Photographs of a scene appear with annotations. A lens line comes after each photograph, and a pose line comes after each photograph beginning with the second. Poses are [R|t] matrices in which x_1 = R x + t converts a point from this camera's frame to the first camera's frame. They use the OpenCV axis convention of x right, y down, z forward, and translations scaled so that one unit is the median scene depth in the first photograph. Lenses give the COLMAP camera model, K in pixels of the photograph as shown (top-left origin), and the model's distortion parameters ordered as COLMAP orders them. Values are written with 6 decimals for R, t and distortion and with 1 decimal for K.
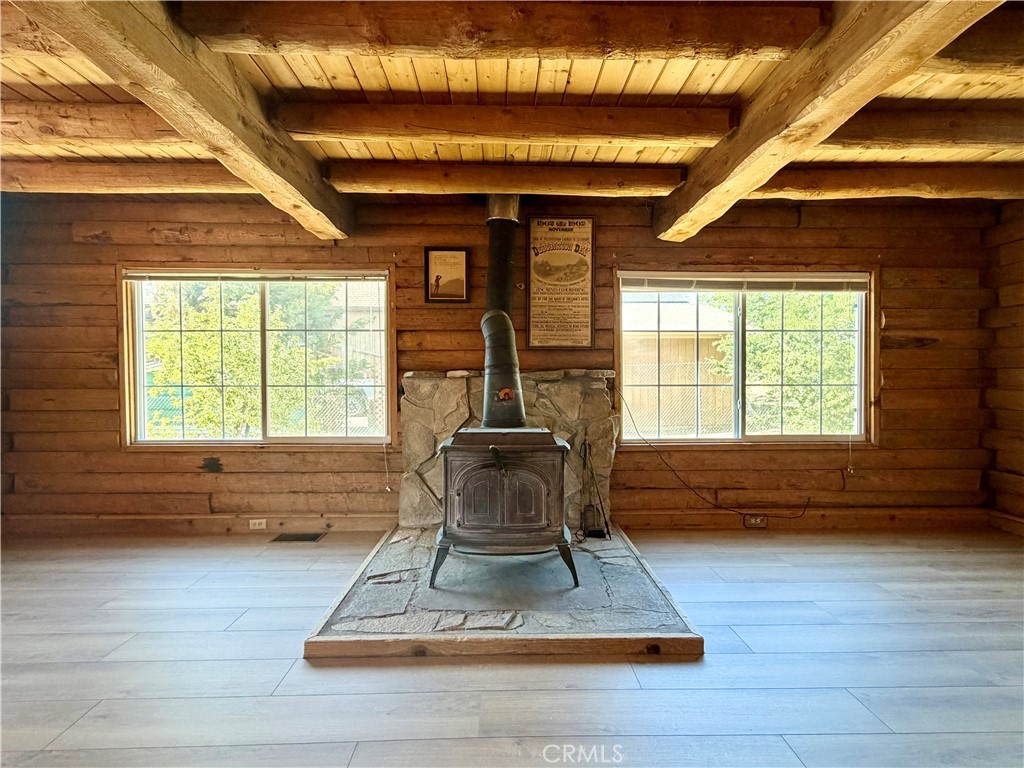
lens RADIAL K [[464.4, 0, 511.9], [0, 464.4, 383.4], [0, 0, 1]] dist [0.001203, -0.000068]
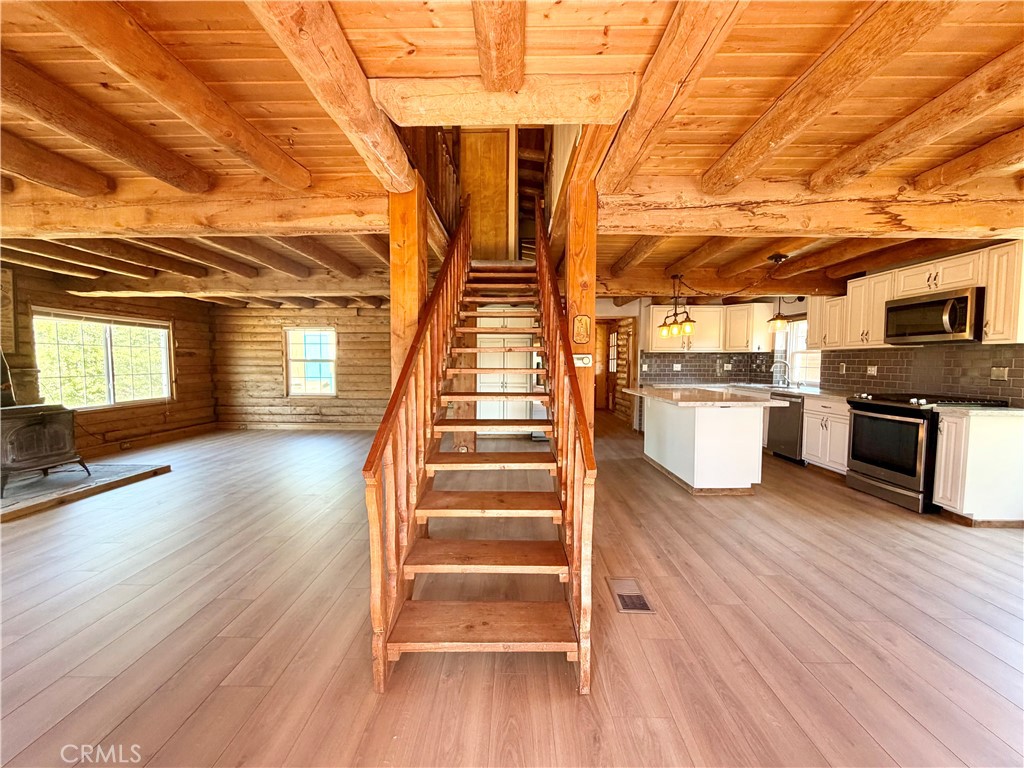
lens RADIAL K [[409.5, 0, 509.6], [0, 409.5, 385.9], [0, 0, 1]] dist [0.000318, 0.000260]
pose [[0.036492, -0.059048, 0.997588, -1.119278], [0.011182, 0.998214, 0.058676, -0.033976], [-0.999271, 0.009014, 0.037087, -0.665354]]
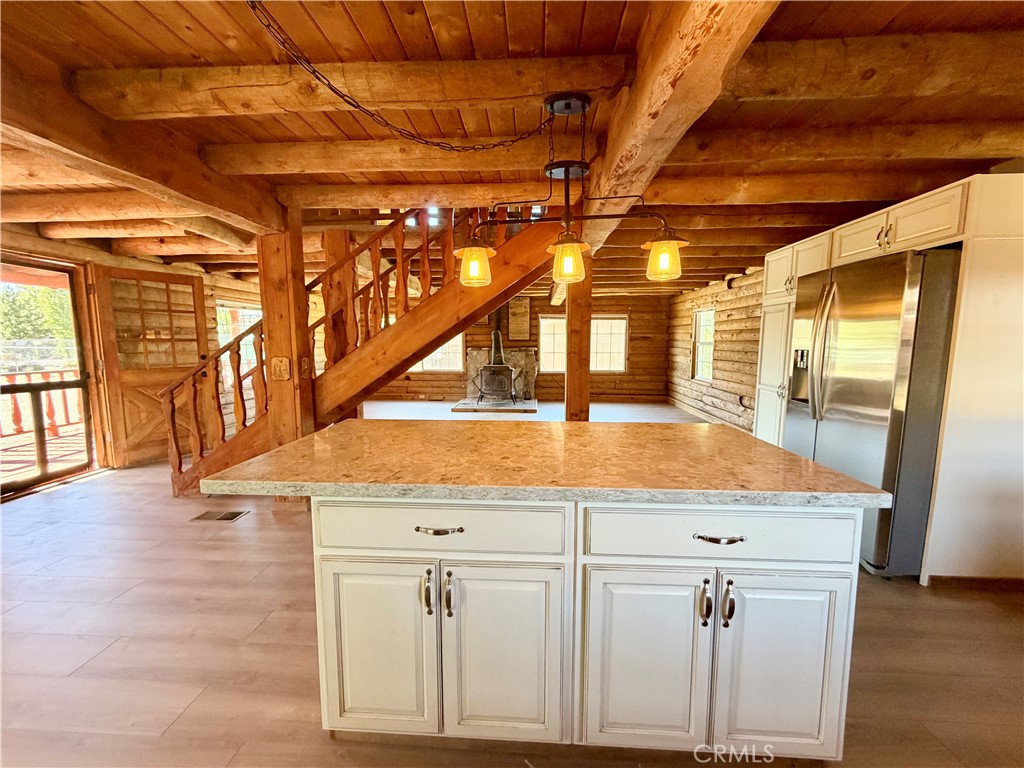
lens RADIAL K [[409.5, 0, 508.2], [0, 409.5, 385.7], [0, 0, 1]] dist [0.000318, 0.000260]
pose [[0.996617, 0.010288, -0.081535, 0.253712], [-0.002449, 0.995410, 0.095666, -0.036407], [0.082145, -0.095143, 0.992069, -1.670292]]
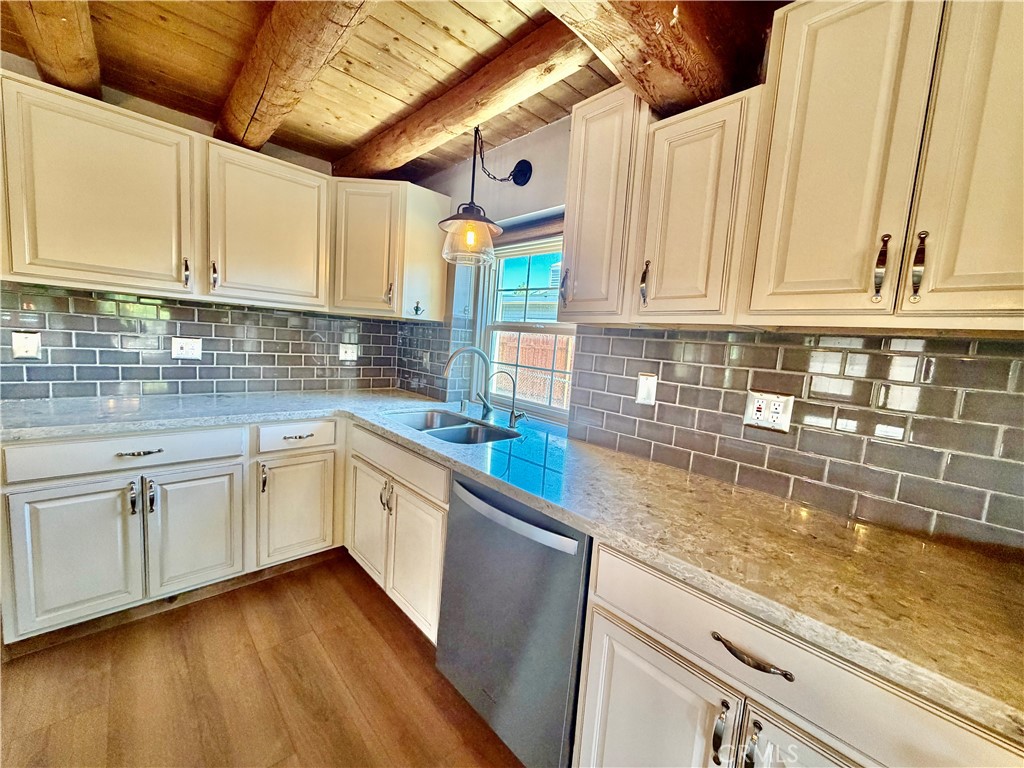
lens RADIAL K [[409.5, 0, 507.8], [0, 409.5, 384.6], [0, 0, 1]] dist [0.000318, 0.000260]
pose [[-0.659999, -0.124551, 0.740870, 0.201382], [-0.060670, 0.991777, 0.112684, -0.043692], [-0.748813, 0.029423, -0.662128, -1.407651]]
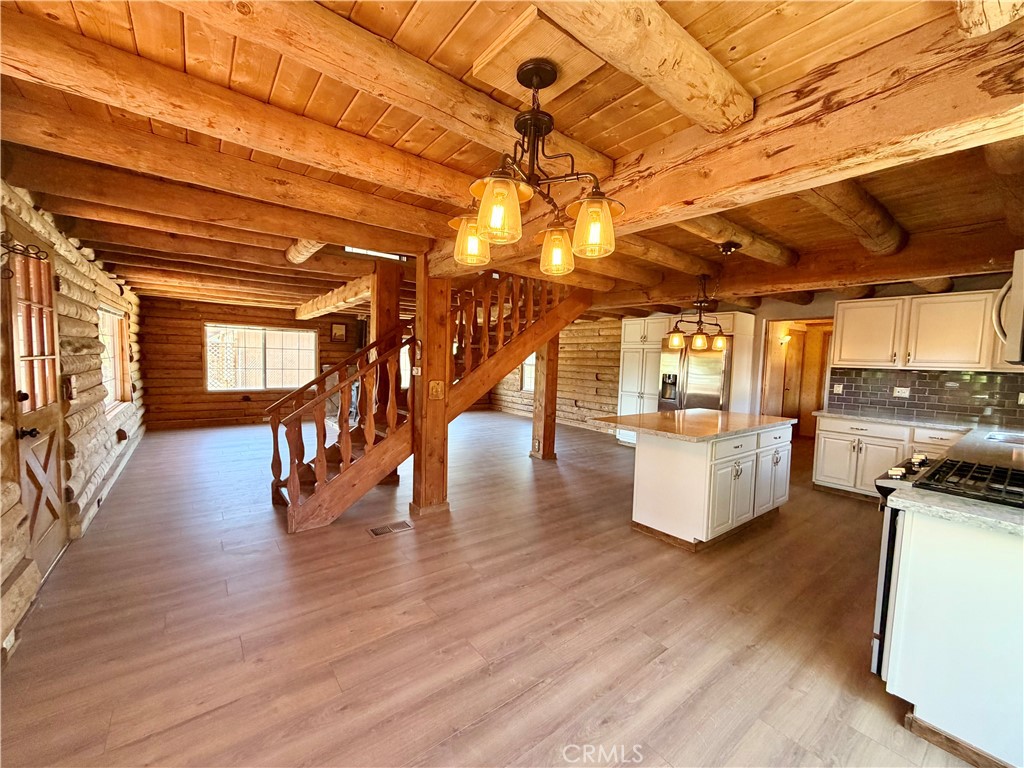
lens RADIAL K [[409.5, 0, 510.2], [0, 409.5, 386.8], [0, 0, 1]] dist [0.000318, 0.000260]
pose [[0.804444, -0.014722, 0.593846, -0.815472], [-0.023716, 0.998100, 0.056870, -0.060613], [-0.593555, -0.059832, 0.802567, -1.781036]]
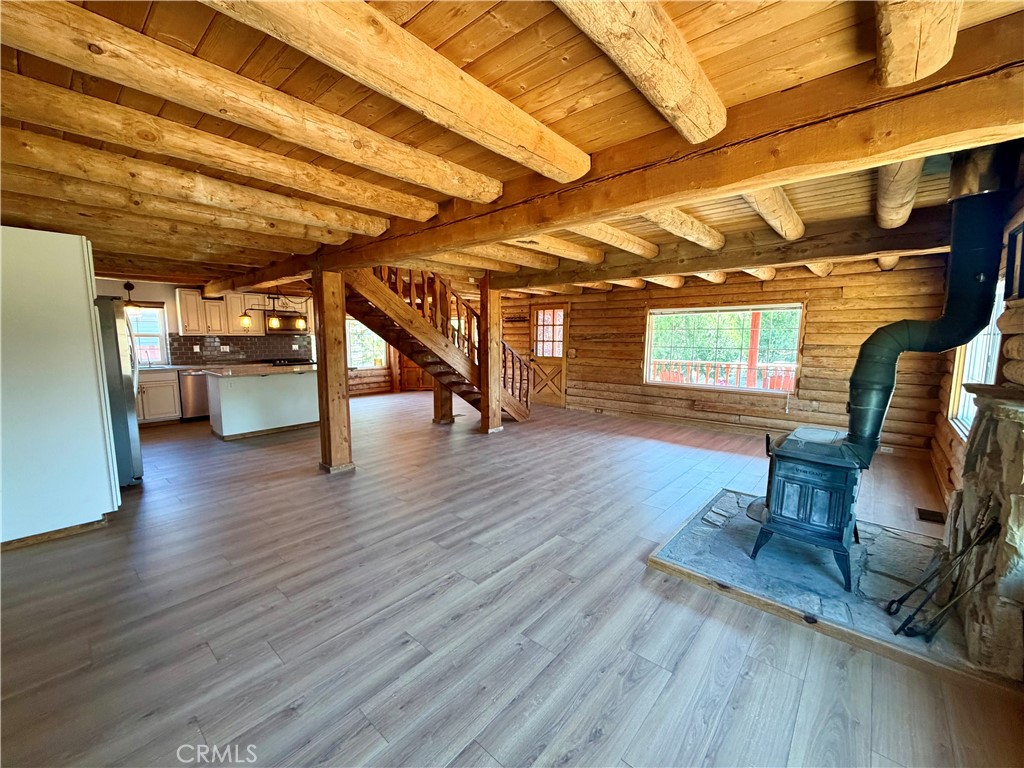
lens RADIAL K [[409.5, 0, 515.3], [0, 409.5, 384.4], [0, 0, 1]] dist [0.000318, 0.000260]
pose [[-0.669558, 0.087153, -0.737629, 0.933222], [-0.013301, 0.991526, 0.129225, -0.109405], [0.742641, 0.096335, -0.662725, 0.852392]]
